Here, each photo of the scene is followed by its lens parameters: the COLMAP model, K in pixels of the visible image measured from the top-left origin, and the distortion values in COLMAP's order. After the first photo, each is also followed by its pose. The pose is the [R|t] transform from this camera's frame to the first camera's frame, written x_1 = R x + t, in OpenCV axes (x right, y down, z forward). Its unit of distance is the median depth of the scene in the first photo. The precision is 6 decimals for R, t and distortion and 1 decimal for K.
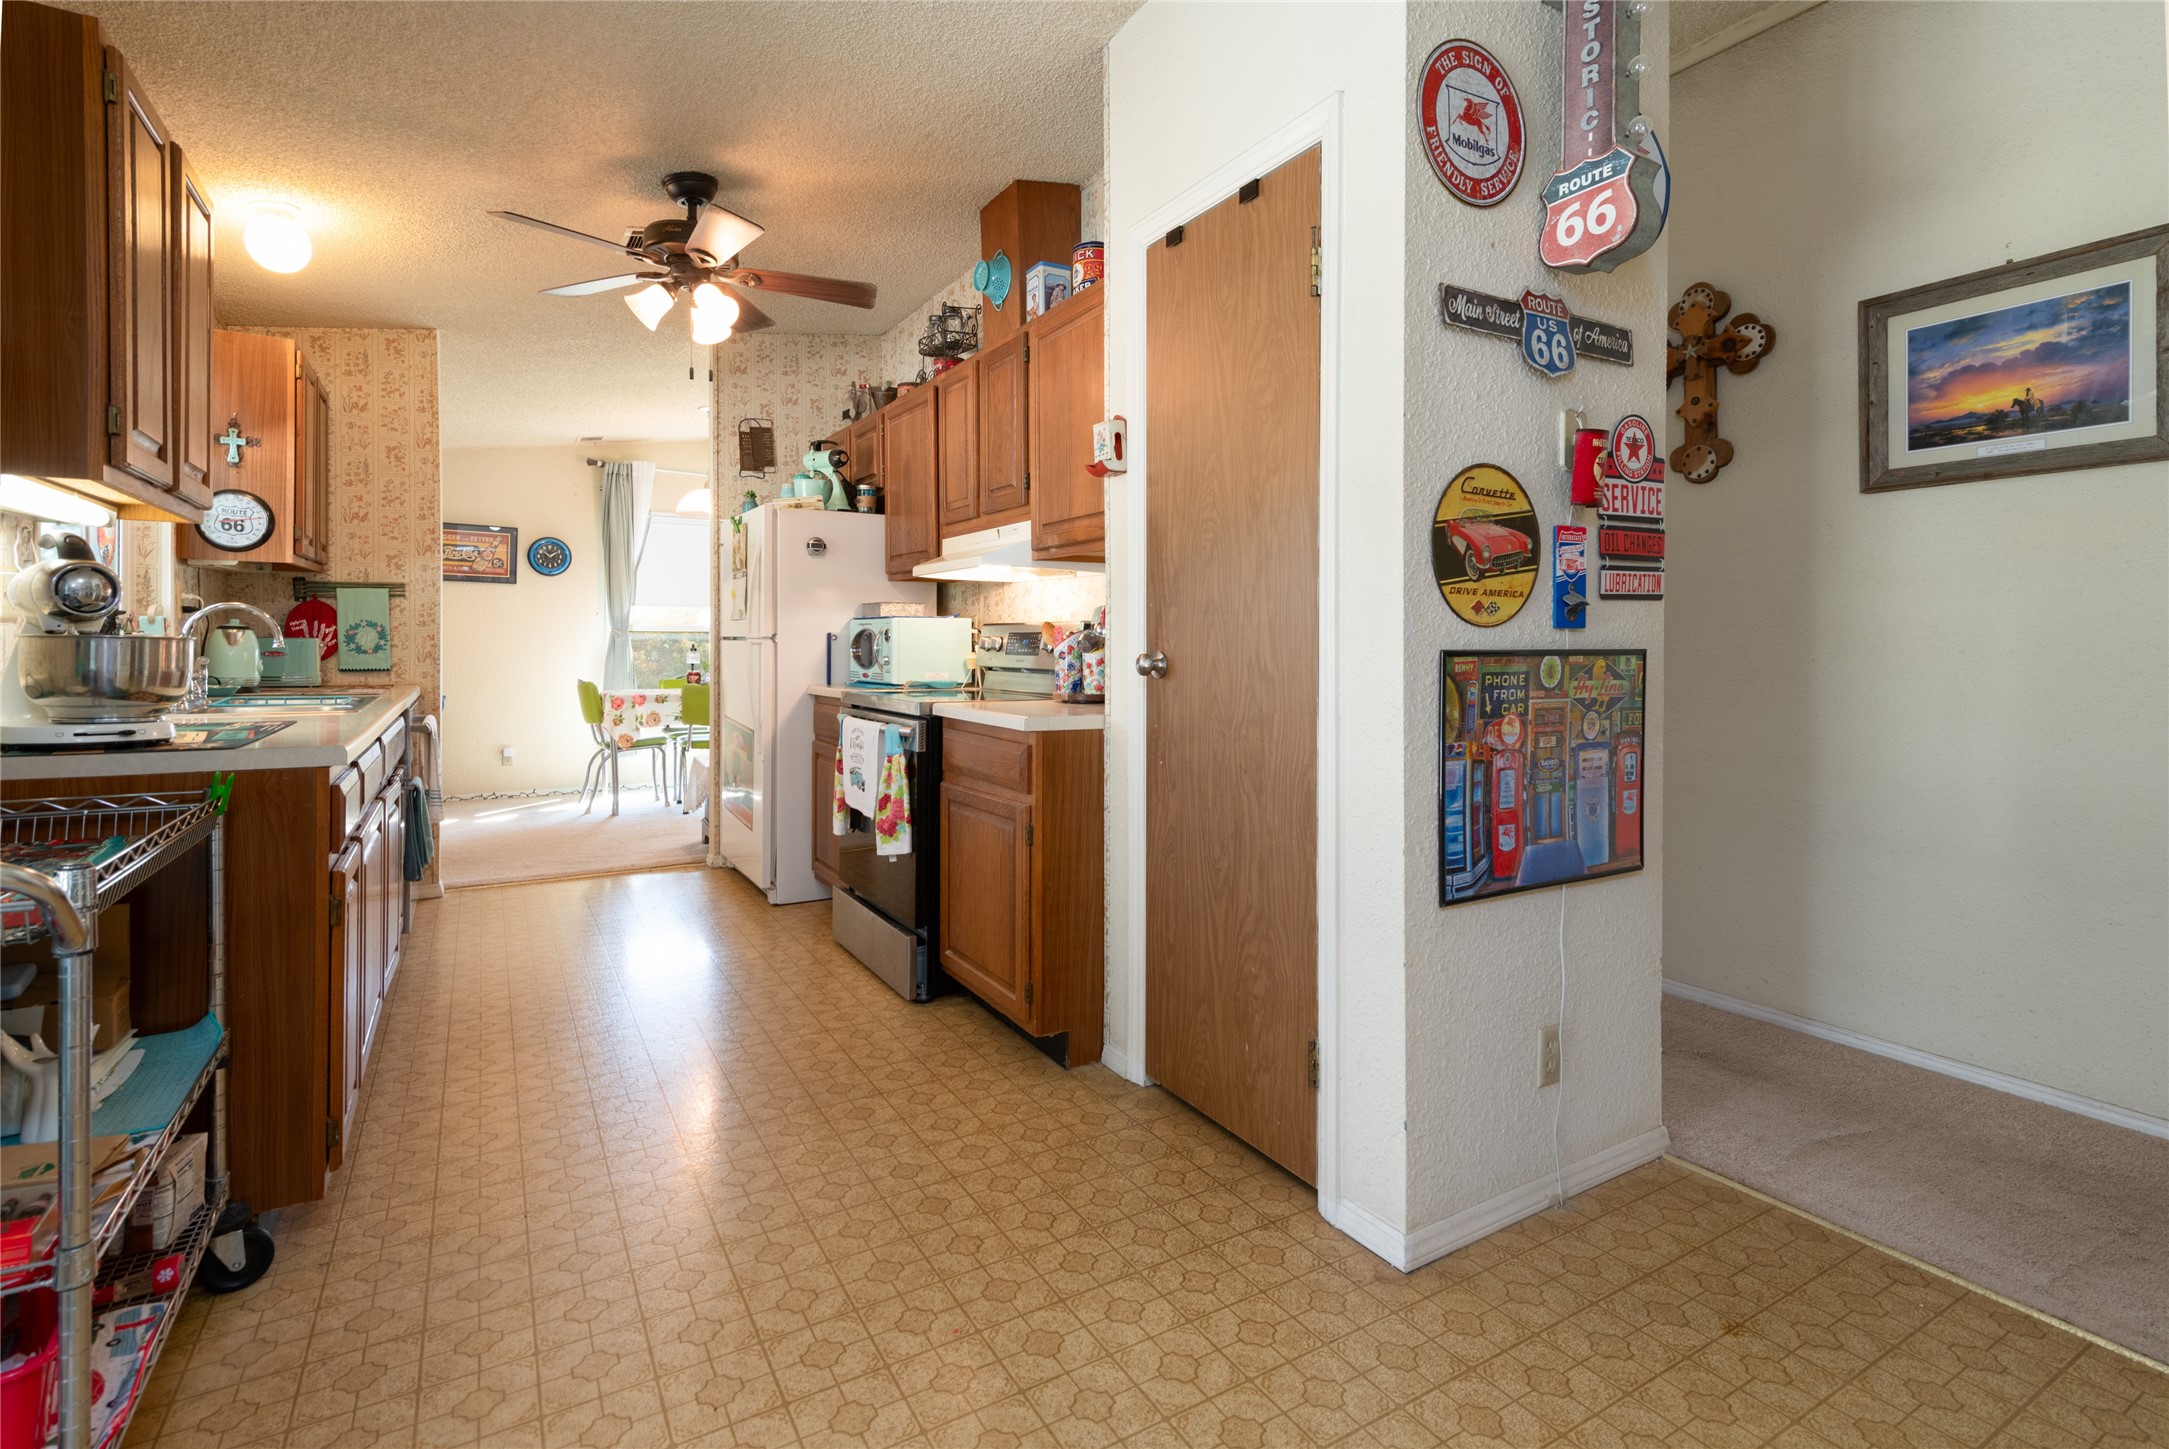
lens RADIAL K [[1029.1, 0, 1088.9], [0, 1029.1, 664.7], [0, 0, 1]] dist [0.022464, -0.006467]
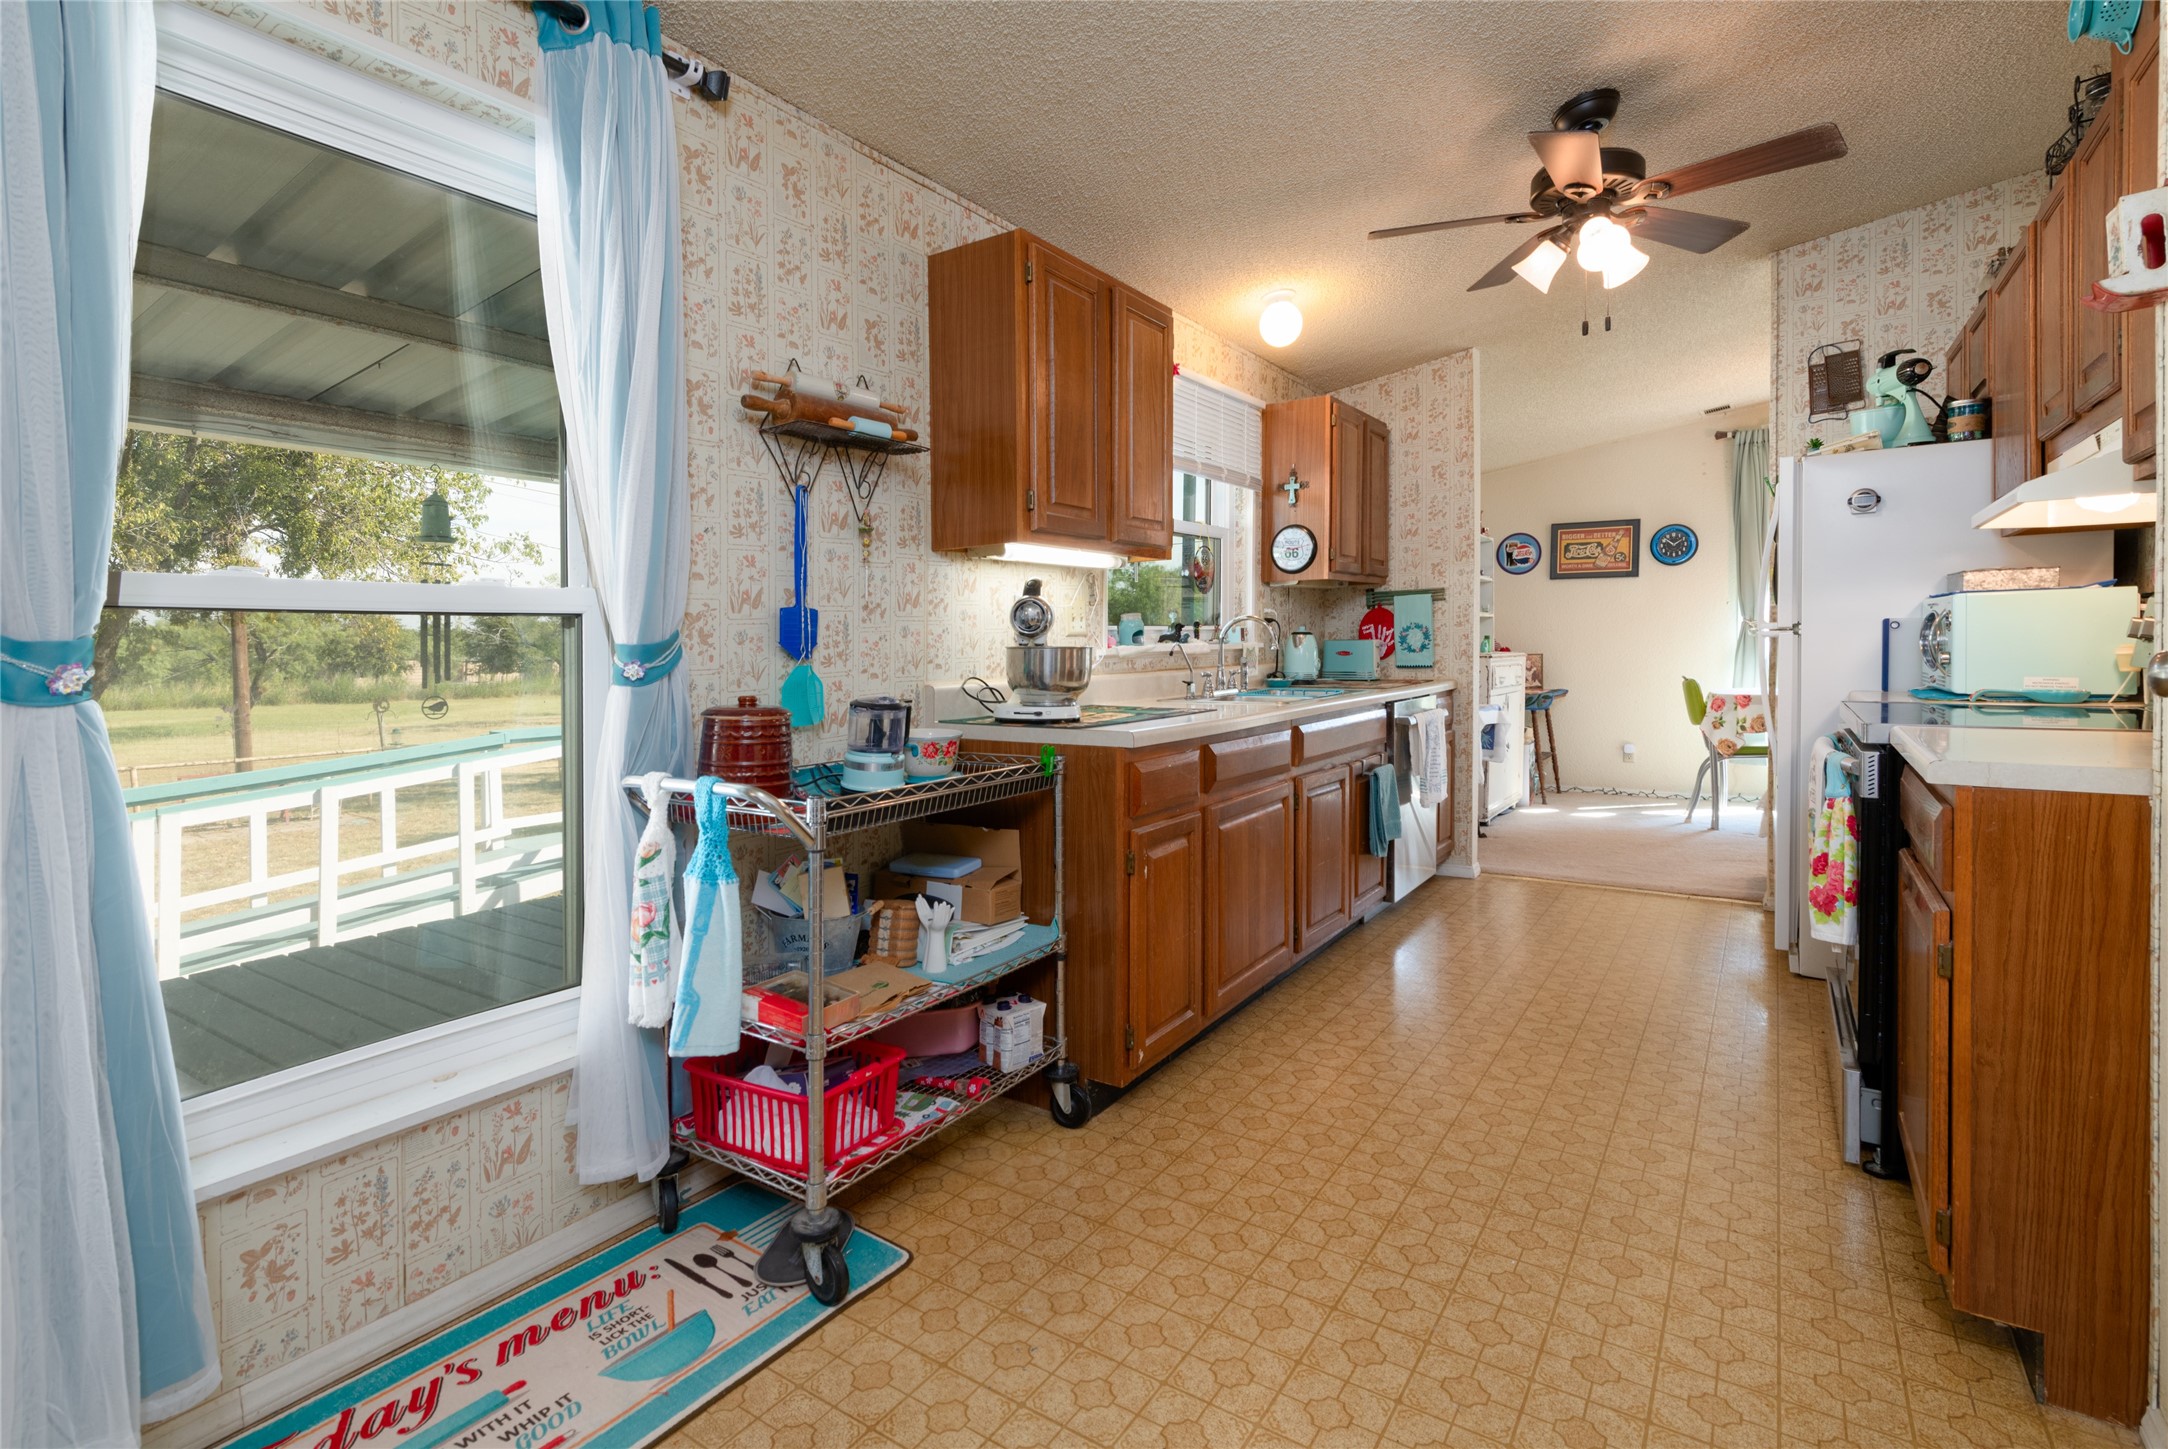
lens RADIAL K [[1028.6, 0, 1088.4], [0, 1028.6, 664.7], [0, 0, 1]] dist [0.022464, -0.006467]
pose [[0.425397, 0.005605, -0.904989, 0.173629], [0.002029, 0.999972, 0.007147, -0.005566], [0.905005, -0.004876, 0.425374, 0.194298]]
